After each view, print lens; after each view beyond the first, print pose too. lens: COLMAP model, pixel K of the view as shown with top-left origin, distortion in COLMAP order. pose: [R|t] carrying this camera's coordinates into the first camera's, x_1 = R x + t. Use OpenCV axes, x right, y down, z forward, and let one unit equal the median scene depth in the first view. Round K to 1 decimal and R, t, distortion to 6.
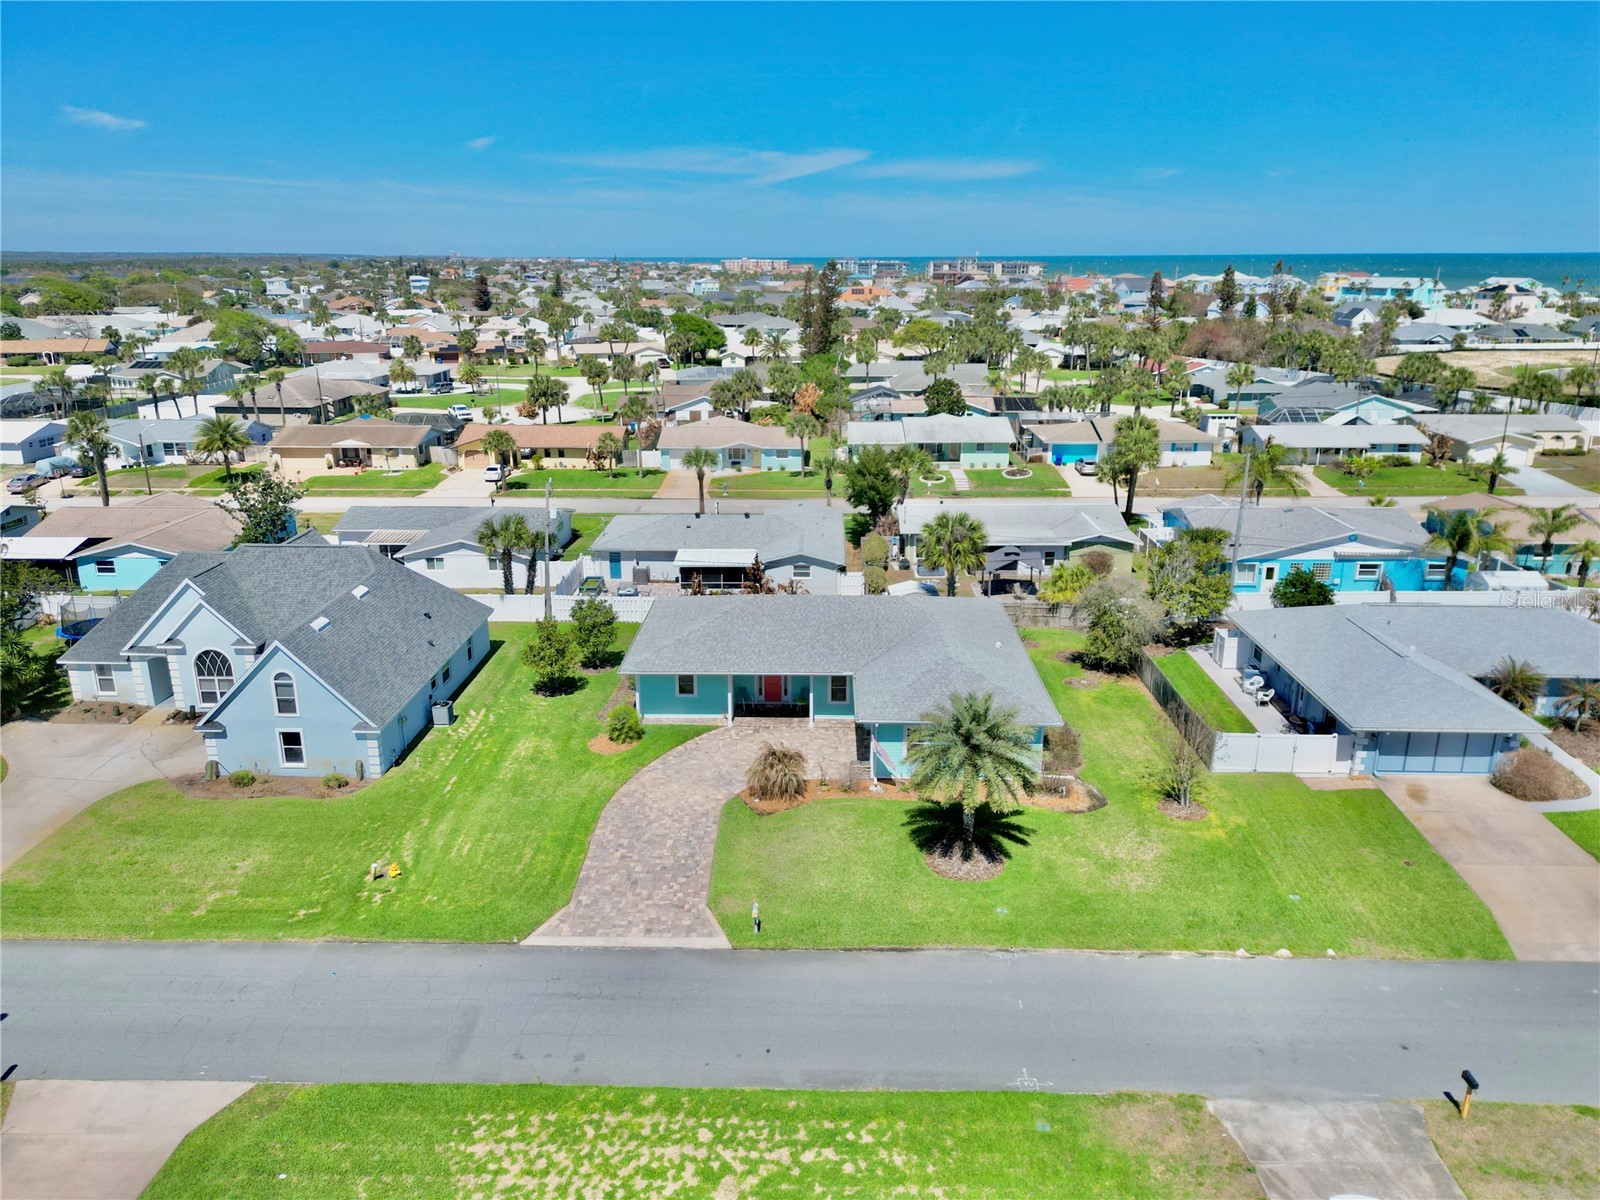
lens RADIAL K [[1116.6, 0, 794.2], [0, 1116.6, 597.6], [0, 0, 1]] dist [0.066372, -0.067145]
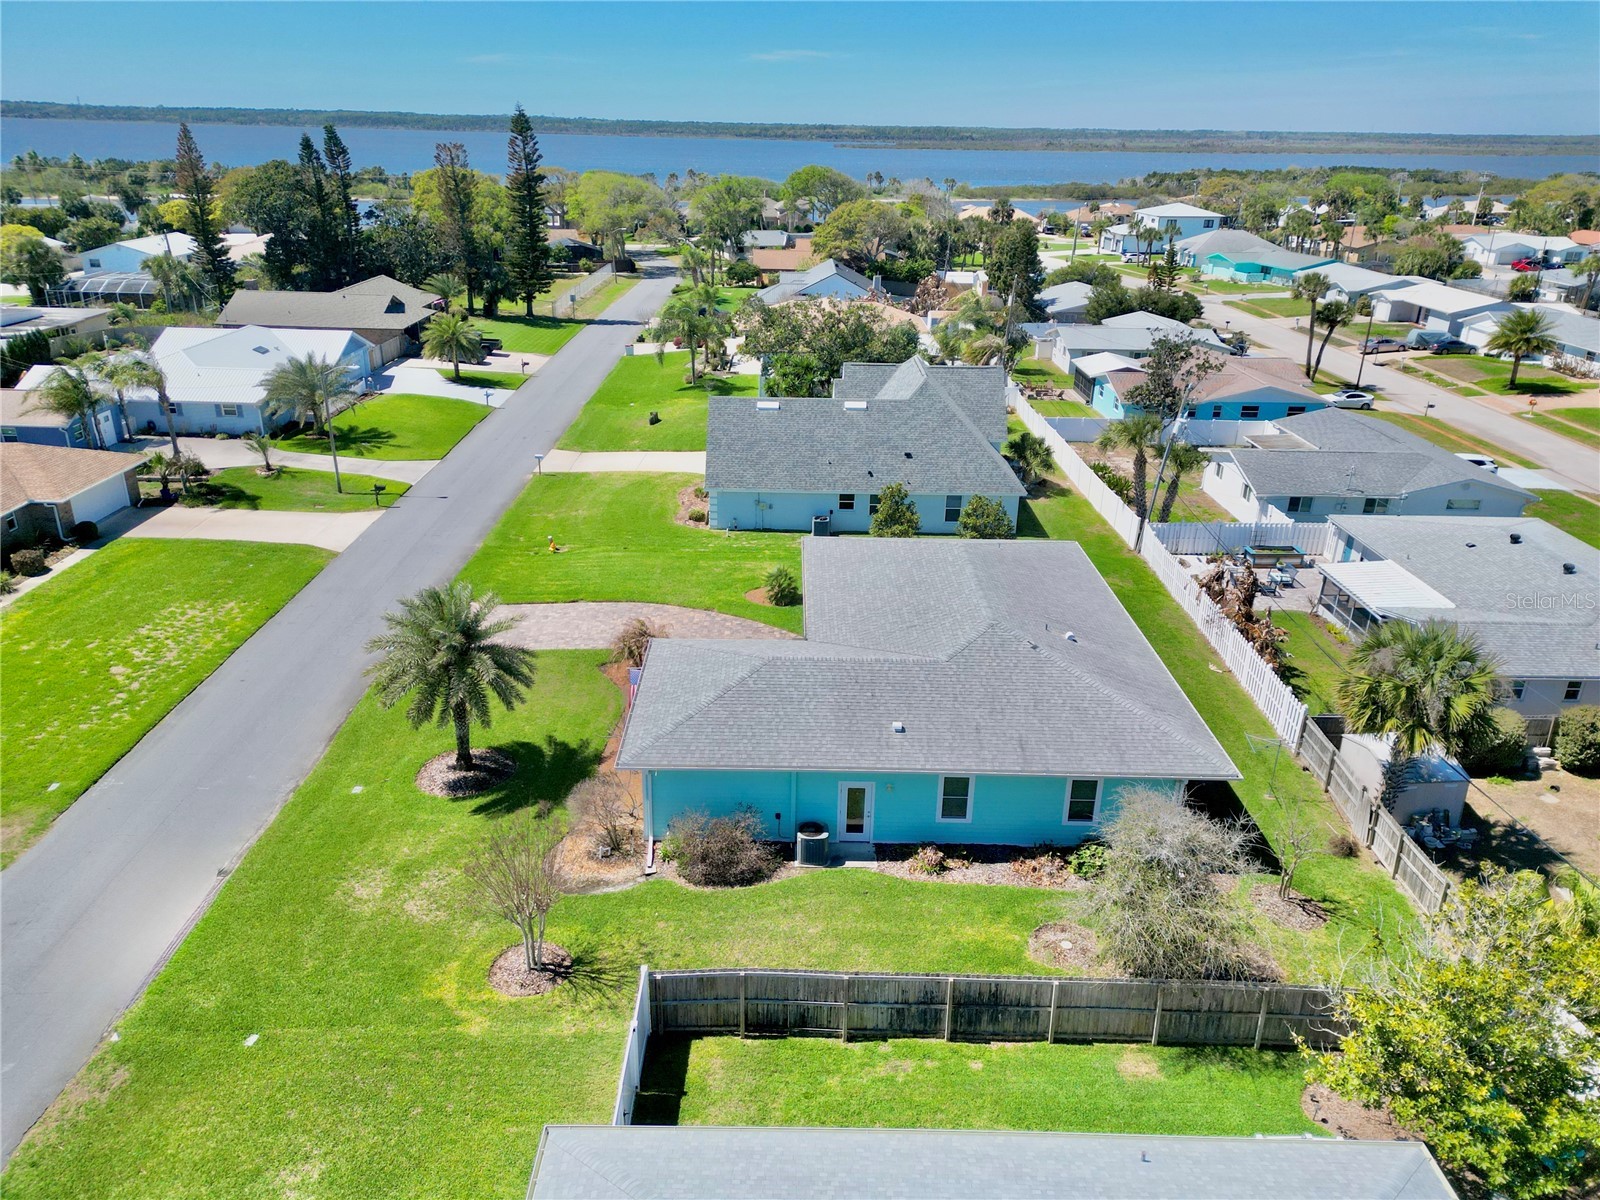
lens RADIAL K [[1116.6, 0, 794.2], [0, 1116.6, 597.6], [0, 0, 1]] dist [0.066372, -0.067145]
pose [[0.031338, 0.390763, -0.919958, 0.584066], [-0.312418, 0.878122, 0.362350, -0.182500], [0.949428, 0.276055, 0.149600, 0.686355]]
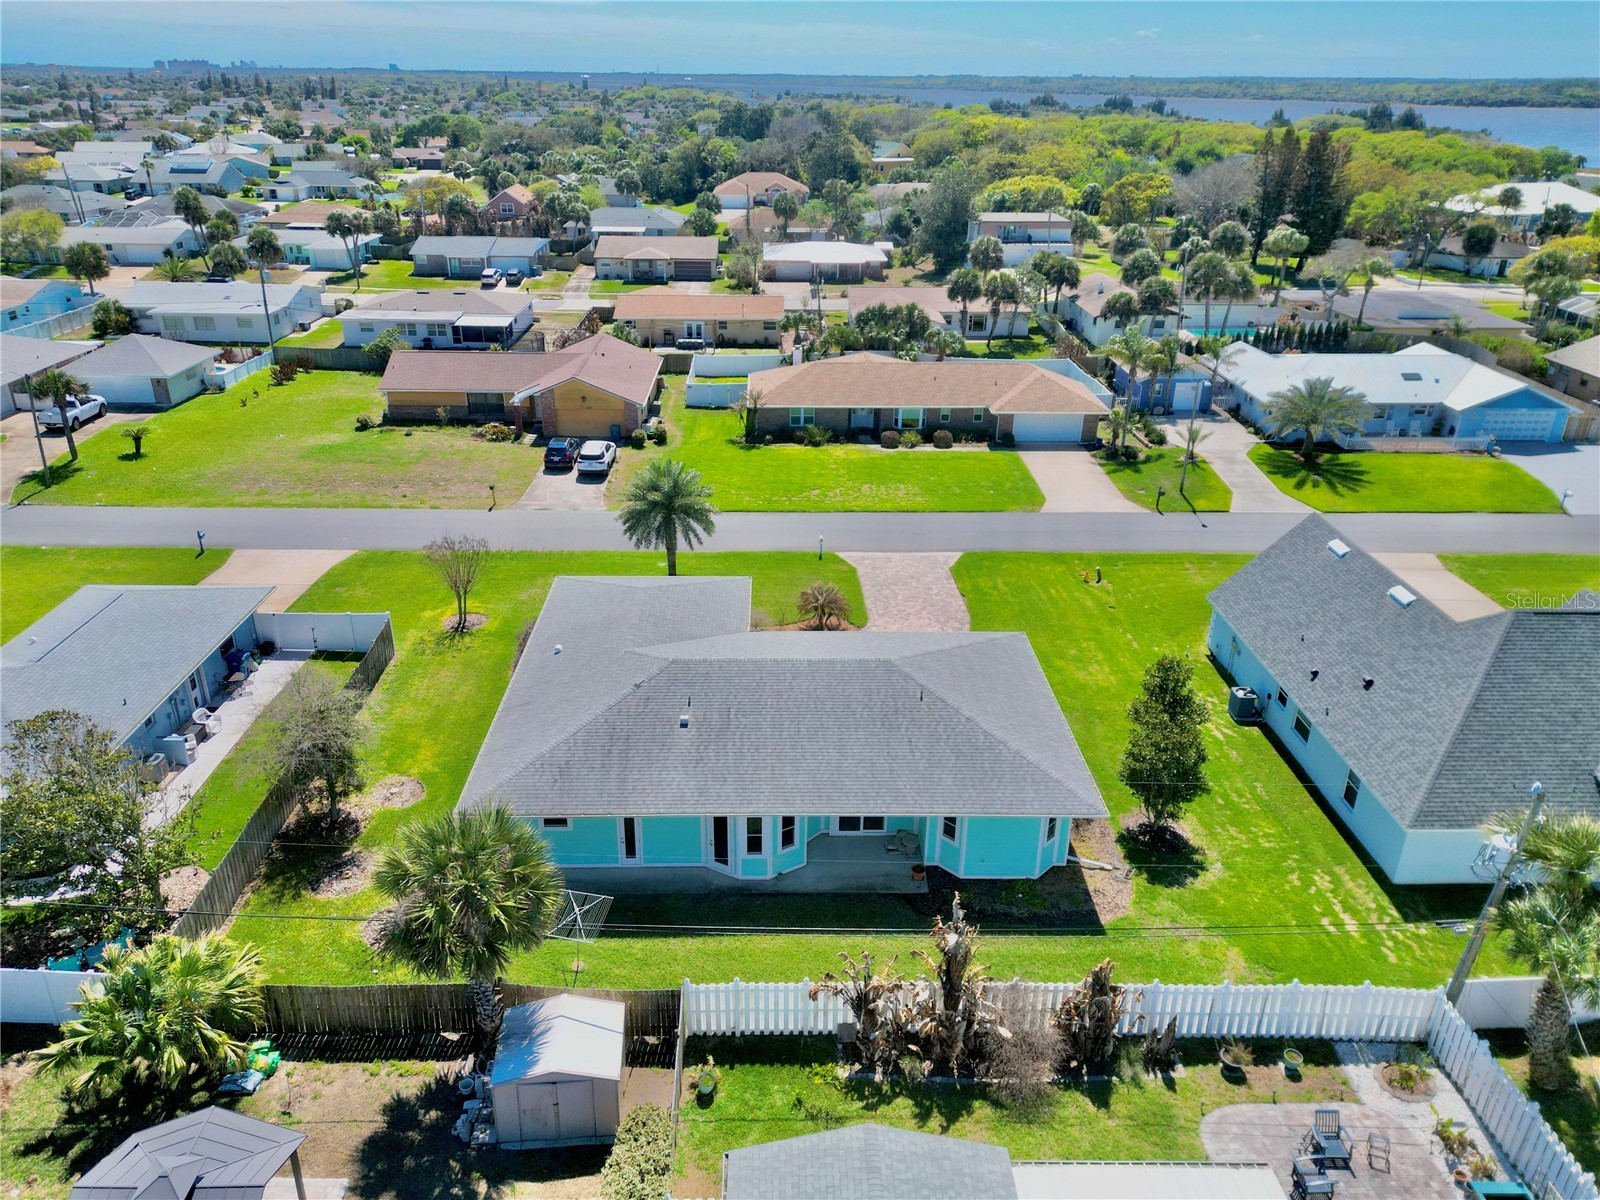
lens RADIAL K [[1112.6, 0, 792.7], [0, 1112.6, 598.6], [0, 0, 1]] dist [0.076301, -0.077925]
pose [[-0.998736, 0.013949, -0.048296, 0.047940], [-0.021858, 0.744656, 0.667091, -0.410222], [0.045269, 0.667303, -0.743409, 1.276301]]
